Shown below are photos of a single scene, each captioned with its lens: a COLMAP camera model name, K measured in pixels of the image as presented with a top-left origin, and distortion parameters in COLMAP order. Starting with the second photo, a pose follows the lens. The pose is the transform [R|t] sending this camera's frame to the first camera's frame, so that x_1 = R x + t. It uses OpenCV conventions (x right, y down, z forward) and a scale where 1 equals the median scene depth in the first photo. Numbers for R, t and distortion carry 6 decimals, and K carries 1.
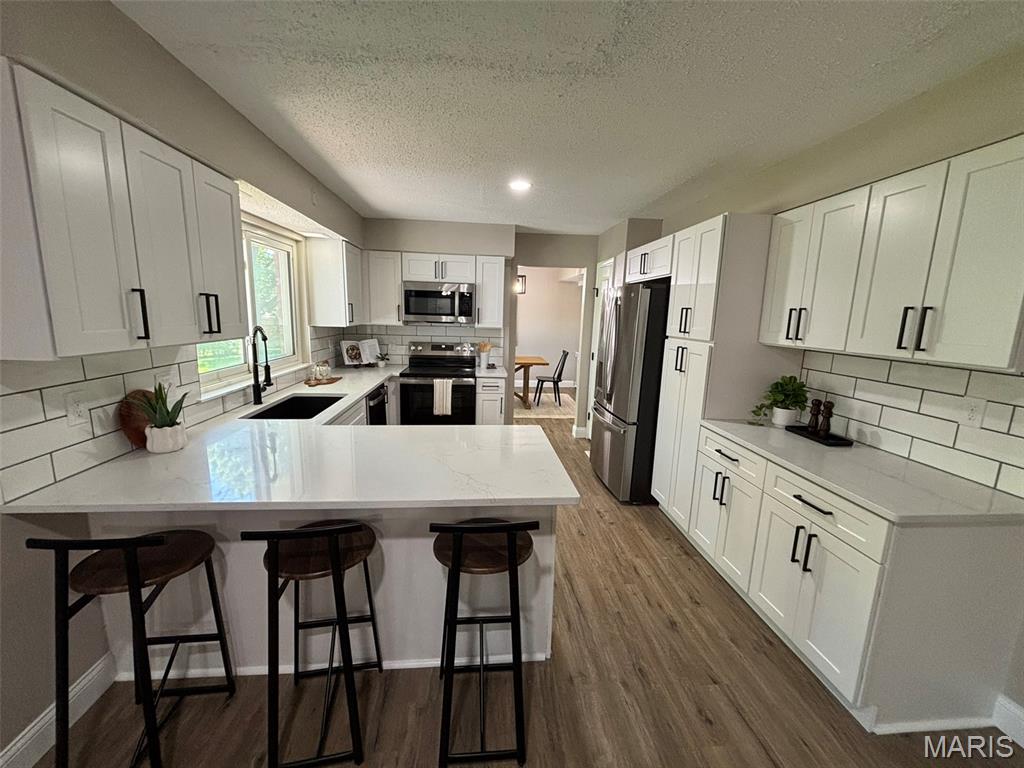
lens RADIAL K [[412.9, 0, 512.4], [0, 412.9, 381.8], [0, 0, 1]] dist [-0.001216, -0.000264]
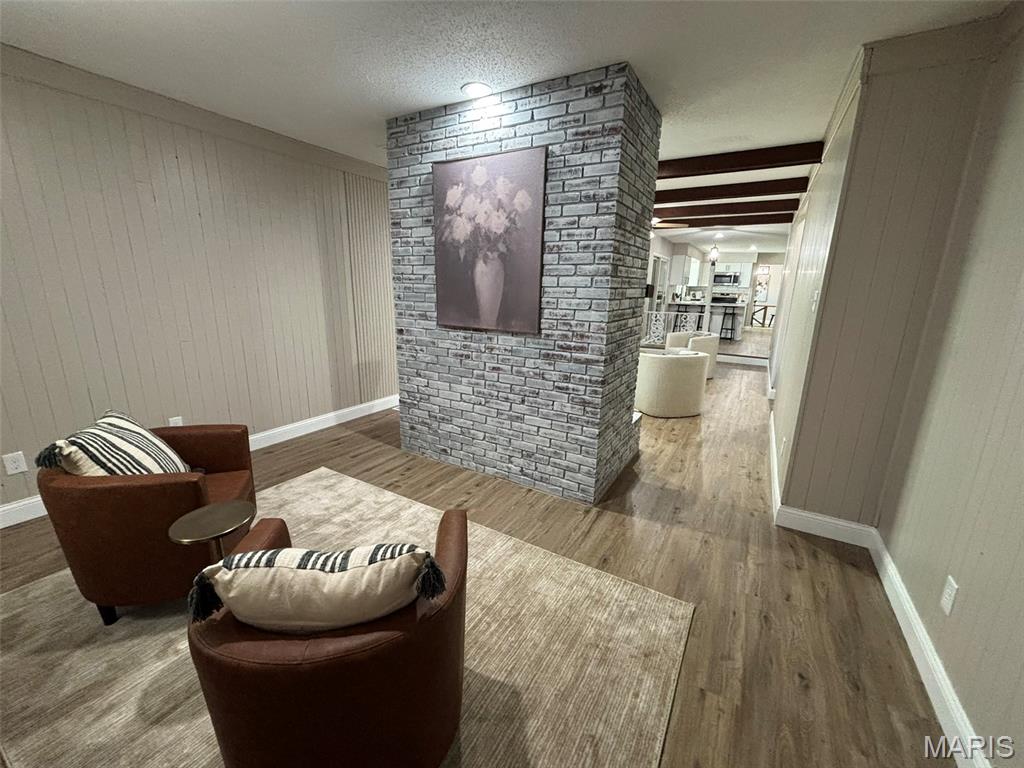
lens RADIAL K [[412.9, 0, 511.9], [0, 412.9, 384.2], [0, 0, 1]] dist [-0.001216, -0.000264]
pose [[0.808094, 0.129065, -0.574740, 0.388158], [-0.096507, 0.991526, 0.086968, 0.456293], [0.581094, -0.014812, 0.813702, -2.341162]]
